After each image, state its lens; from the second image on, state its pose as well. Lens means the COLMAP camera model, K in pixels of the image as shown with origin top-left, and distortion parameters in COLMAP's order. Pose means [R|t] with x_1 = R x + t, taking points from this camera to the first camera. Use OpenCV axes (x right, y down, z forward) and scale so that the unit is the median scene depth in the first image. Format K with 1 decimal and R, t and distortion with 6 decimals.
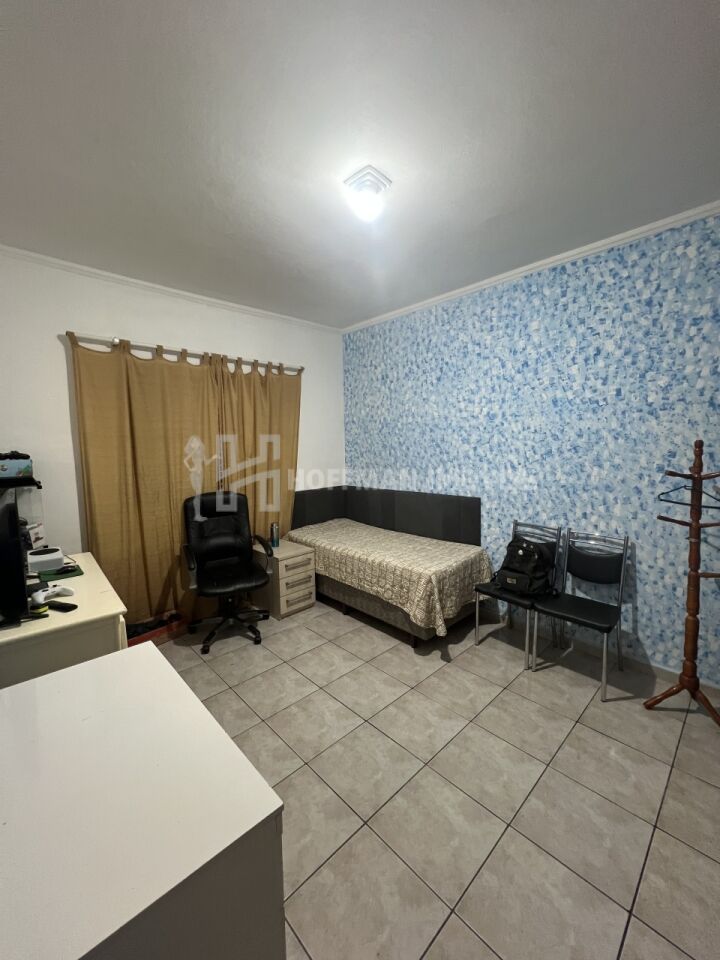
lens RADIAL K [[384.8, 0, 356.4], [0, 384.8, 479.1], [0, 0, 1]] dist [0.001314, 0.000529]
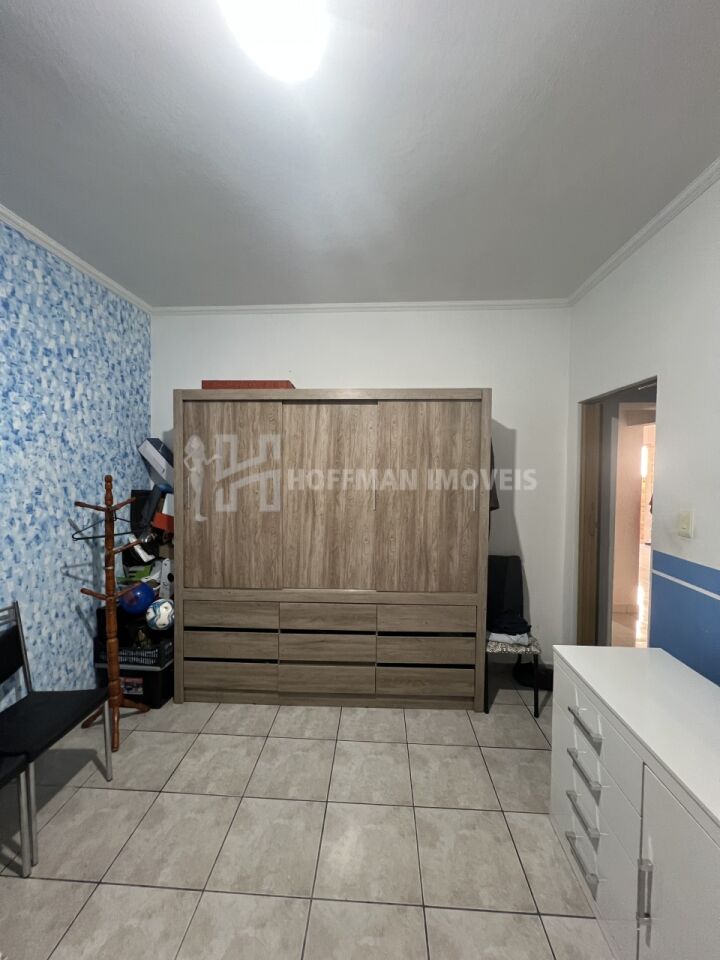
lens RADIAL K [[384.8, 0, 356.2], [0, 384.8, 480.5], [0, 0, 1]] dist [0.001314, 0.000529]
pose [[-0.687965, -0.016814, 0.725549, -0.324135], [0.075024, 0.992728, 0.094143, -0.114669], [-0.721856, 0.119200, -0.681700, 1.048734]]
